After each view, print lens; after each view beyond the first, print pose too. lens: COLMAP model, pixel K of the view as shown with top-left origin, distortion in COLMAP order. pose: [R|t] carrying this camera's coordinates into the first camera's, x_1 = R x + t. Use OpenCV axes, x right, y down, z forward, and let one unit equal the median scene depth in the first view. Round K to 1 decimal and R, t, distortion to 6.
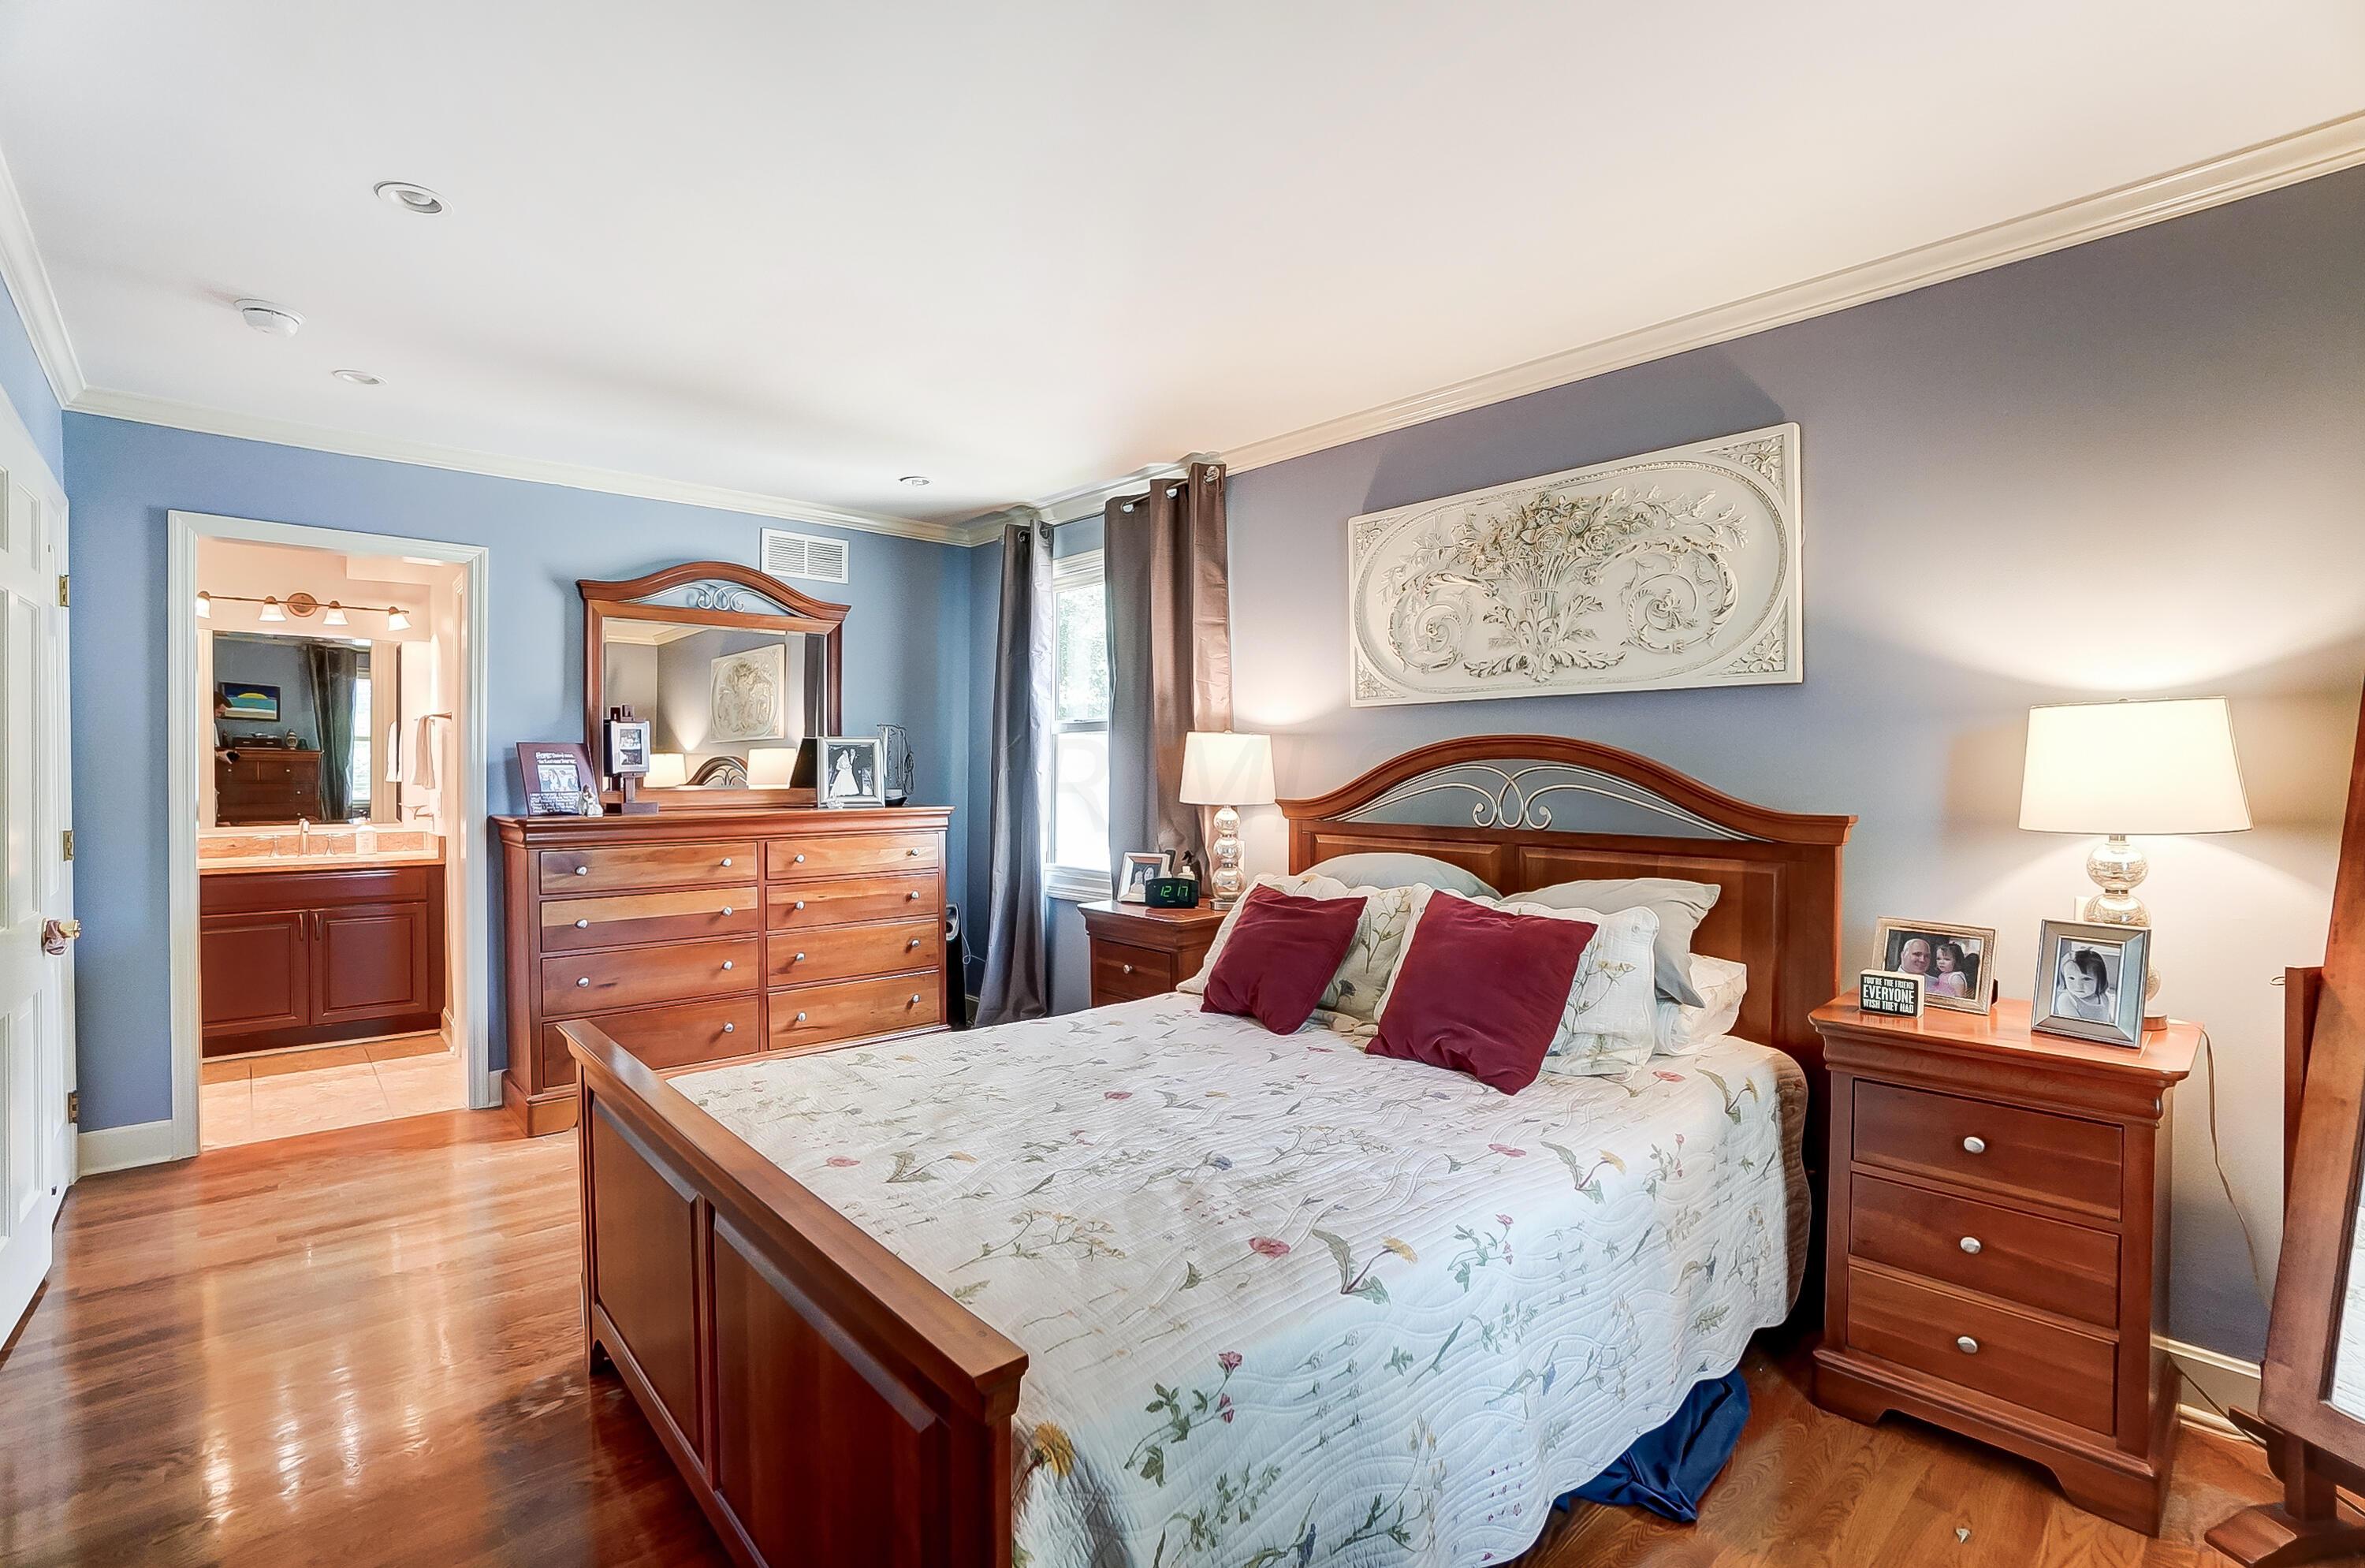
lens RADIAL K [[1052.9, 0, 1171.4], [0, 1052.9, 774.4], [0, 0, 1]] dist [-0.065109, 0.023854]
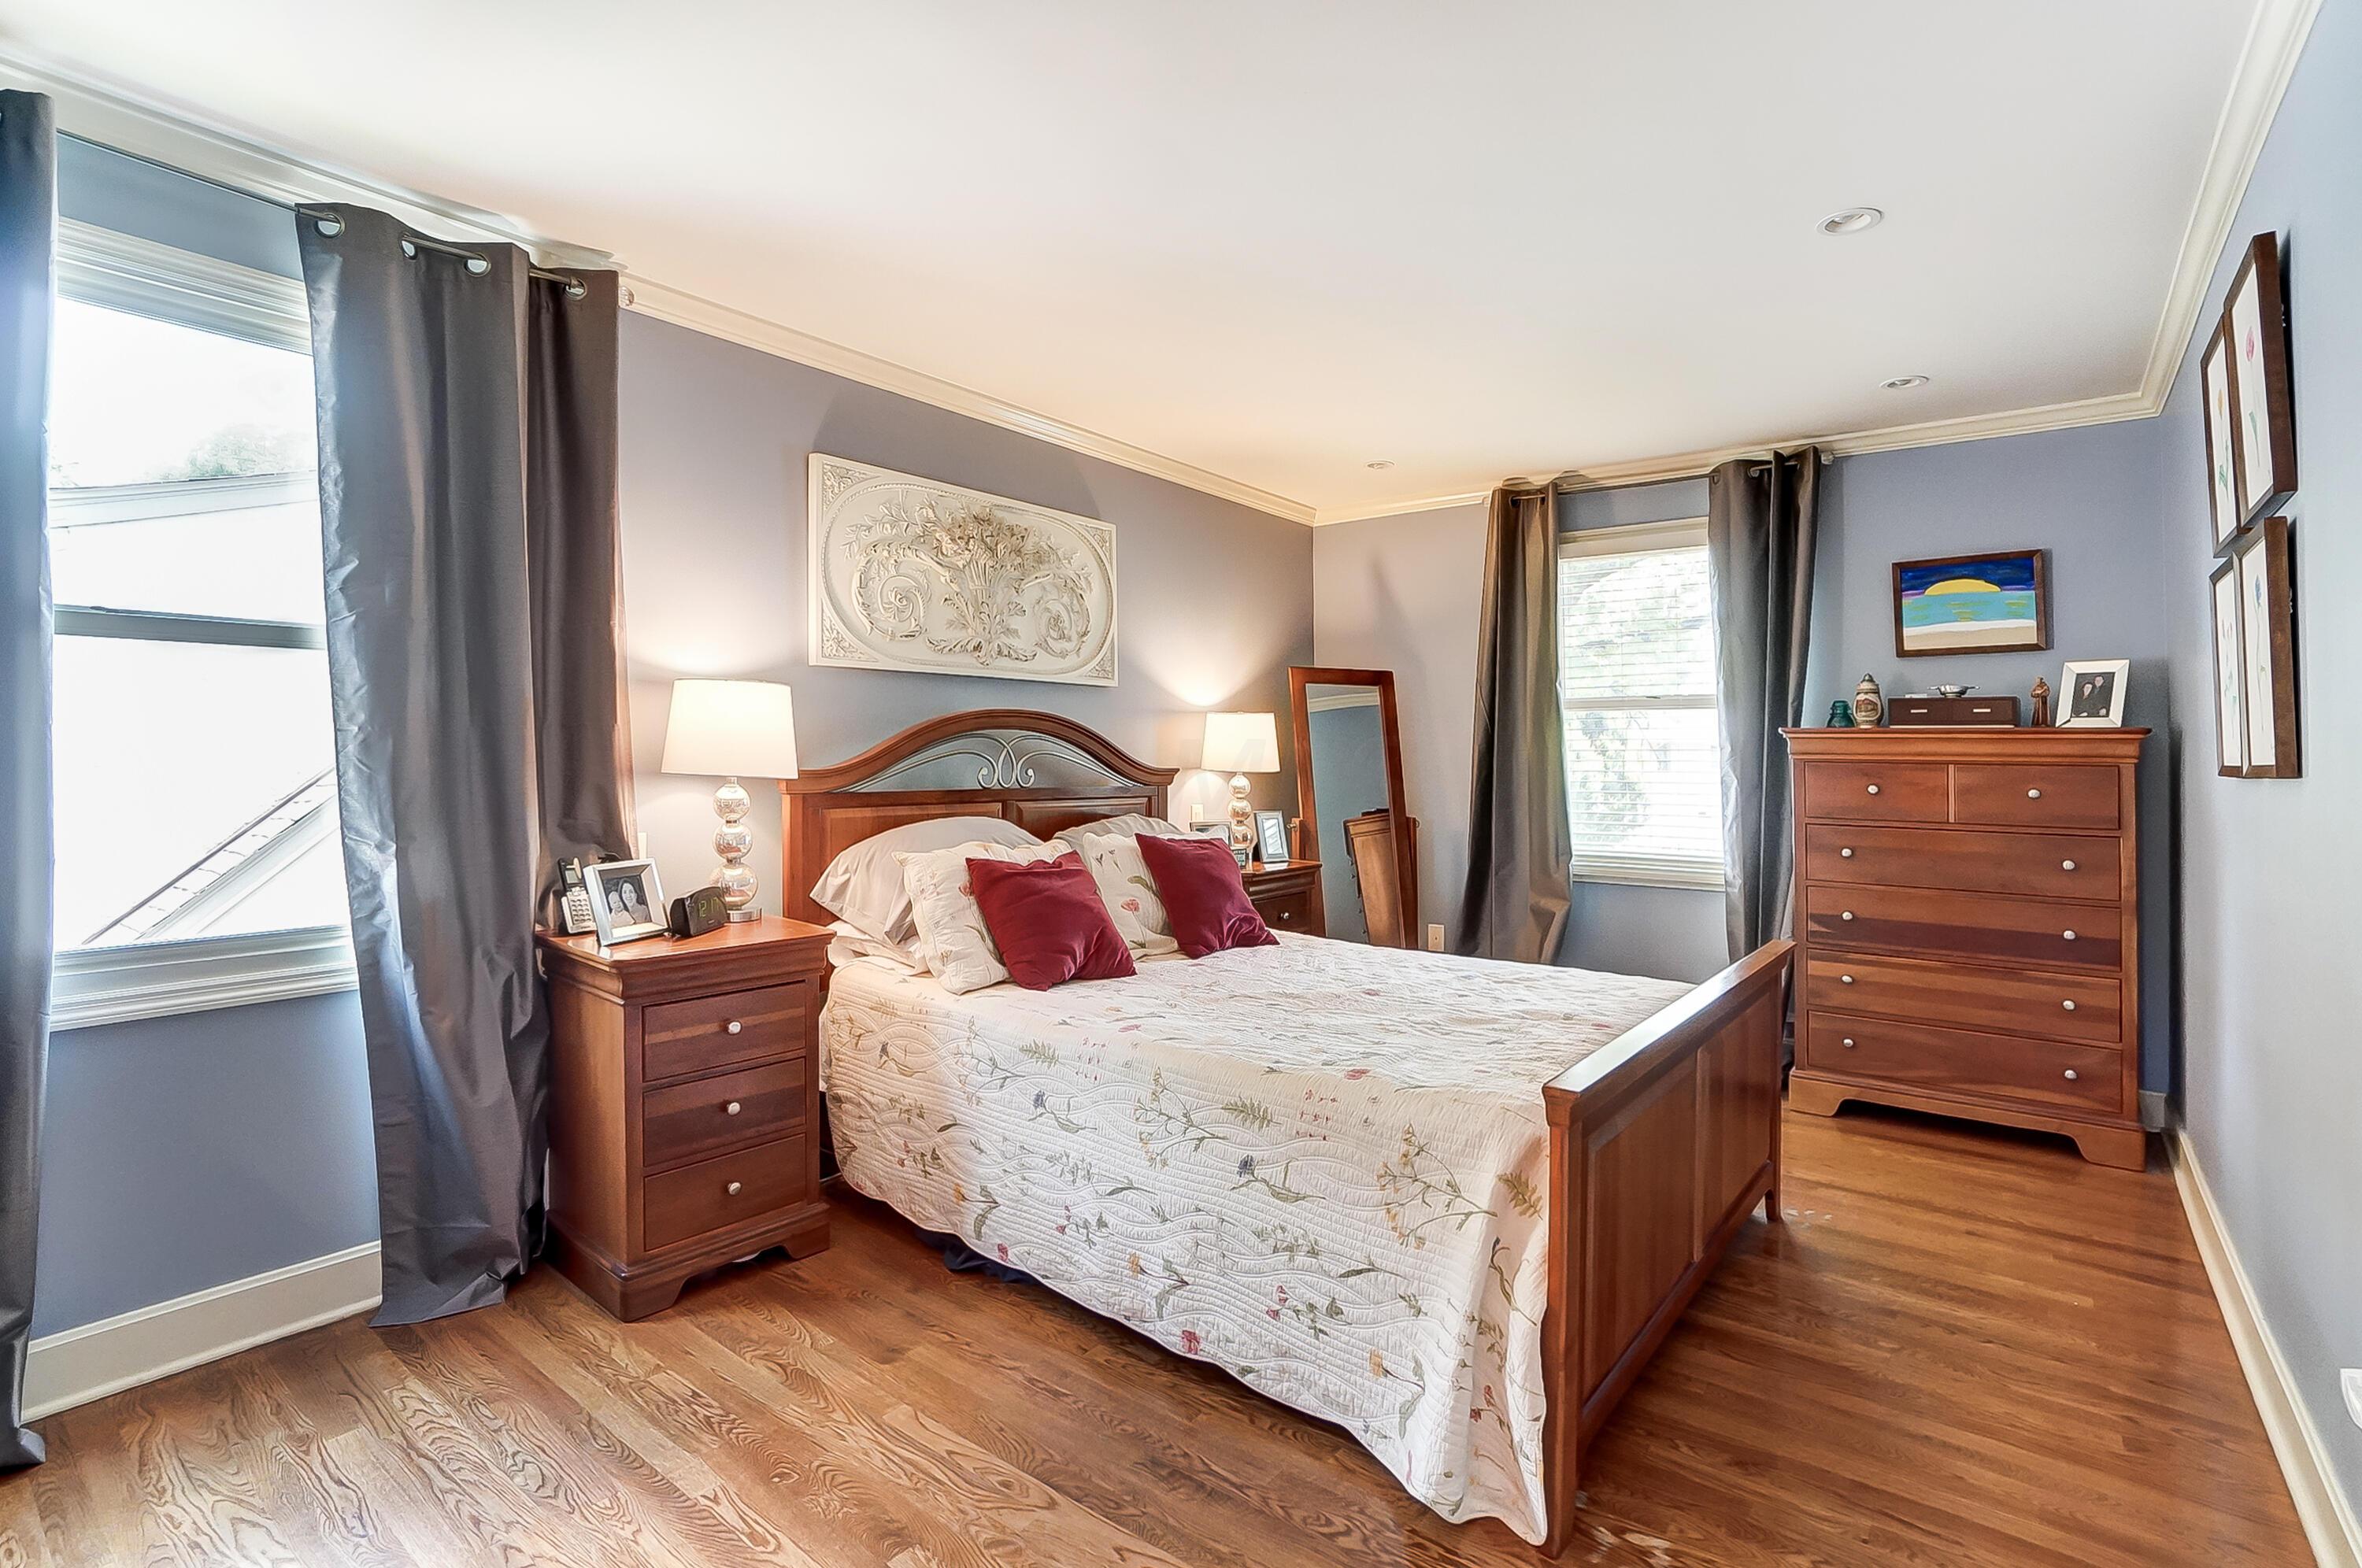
lens RADIAL K [[1051.5, 0, 1169.9], [0, 1051.5, 774.4], [0, 0, 1]] dist [-0.065109, 0.023854]
pose [[-0.141819, -0.018743, 0.989715, -0.840439], [-0.003128, 0.999824, 0.018486, 0.012995], [-0.989888, -0.000474, -0.141853, 0.936022]]
